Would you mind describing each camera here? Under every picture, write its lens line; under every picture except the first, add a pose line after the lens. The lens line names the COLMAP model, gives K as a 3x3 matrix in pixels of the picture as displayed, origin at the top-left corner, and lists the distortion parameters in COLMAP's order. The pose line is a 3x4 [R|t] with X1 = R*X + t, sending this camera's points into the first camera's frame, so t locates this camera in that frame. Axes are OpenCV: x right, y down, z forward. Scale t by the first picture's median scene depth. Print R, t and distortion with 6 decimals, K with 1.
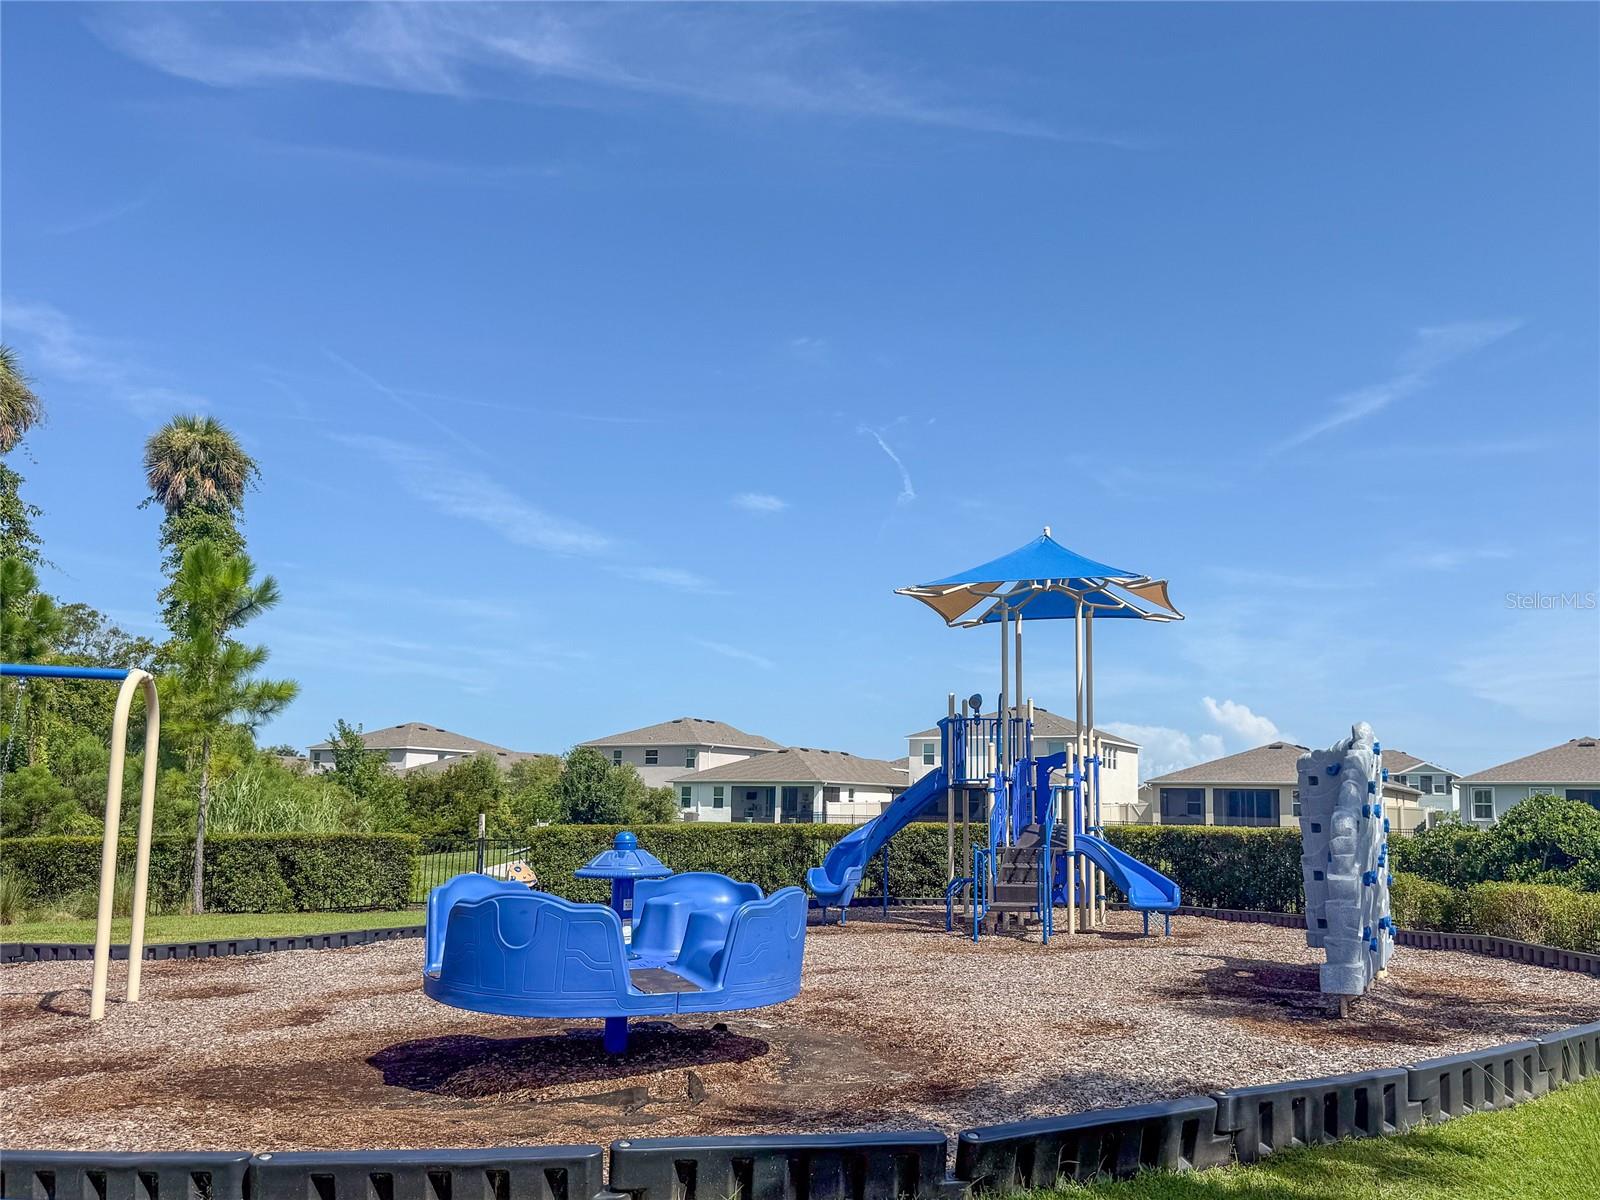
lens RADIAL K [[1285.4, 0, 800.0], [0, 1285.4, 600.0], [0, 0, 1]] dist [0.080101, -0.144595]
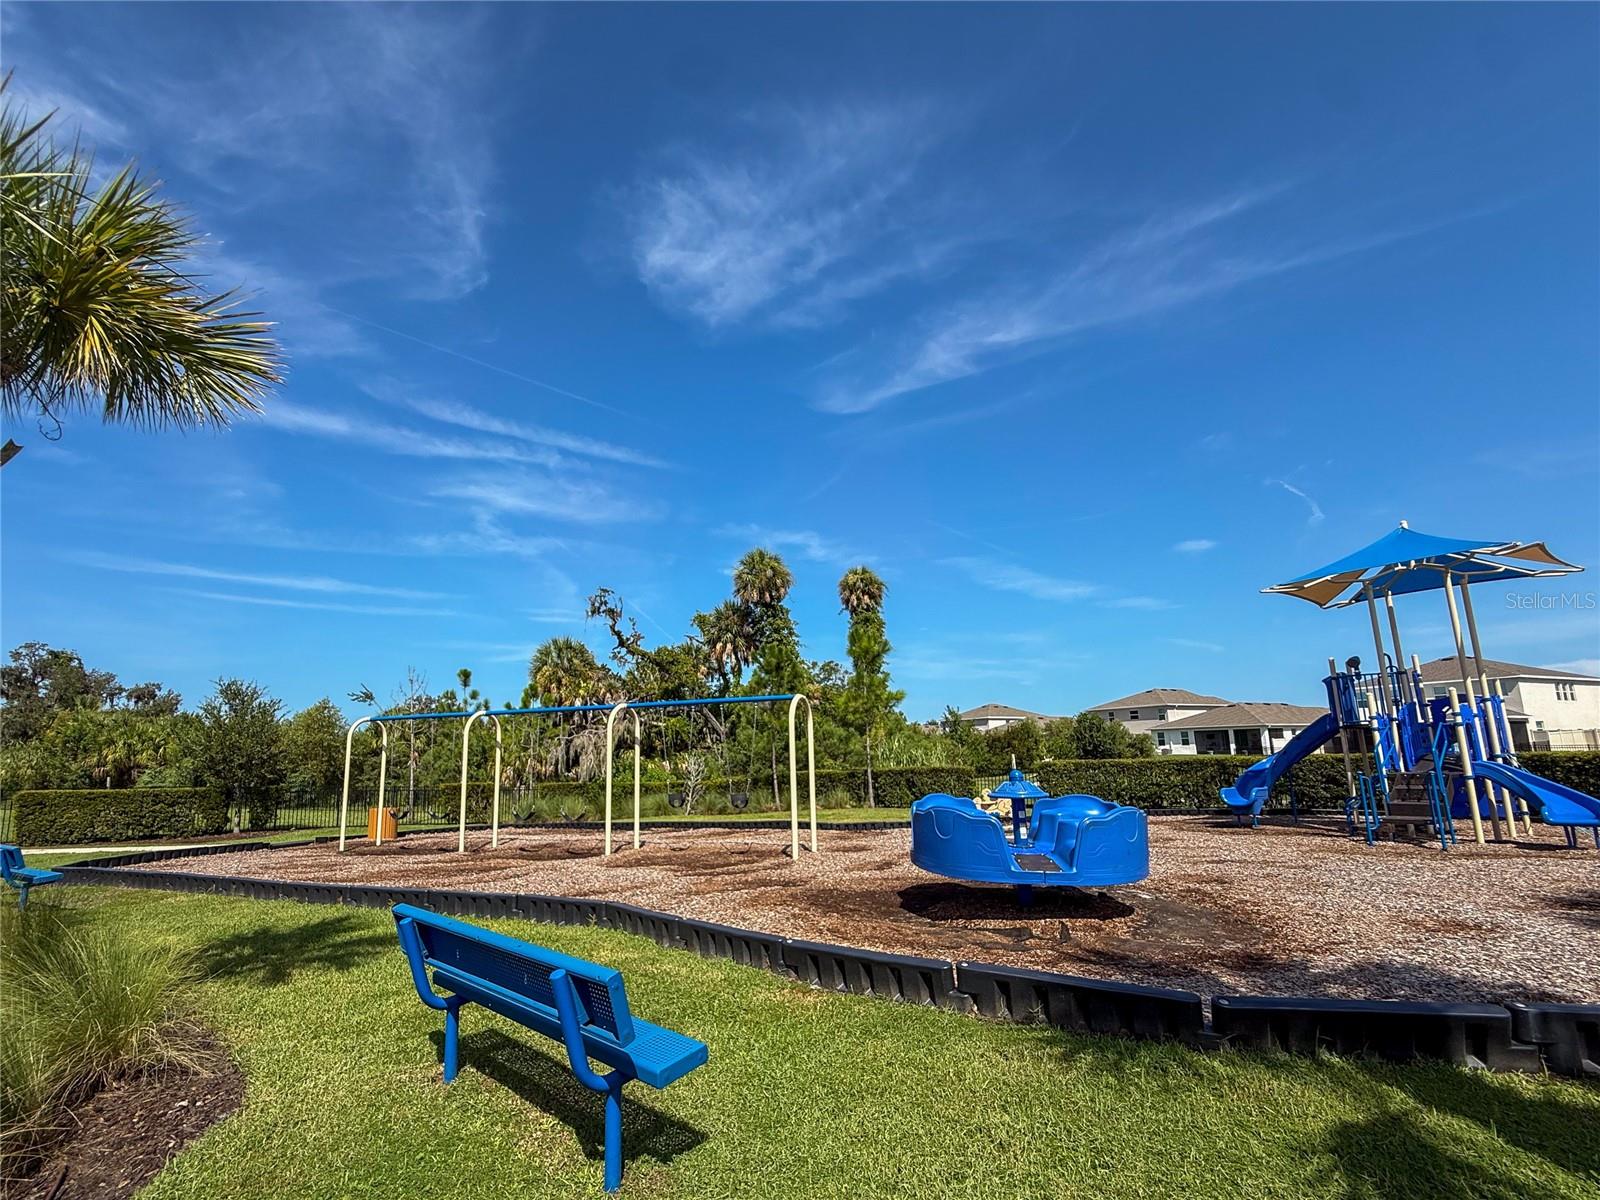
lens RADIAL K [[666.3, 0, 736.9], [0, 666.3, 594.4], [0, 0, 1]] dist [0.000277, -0.000985]
pose [[0.757701, -0.177113, -0.628108, 0.097587], [0.134211, 0.984185, -0.115617, 0.003348], [0.638652, 0.003304, 0.769489, 0.053313]]
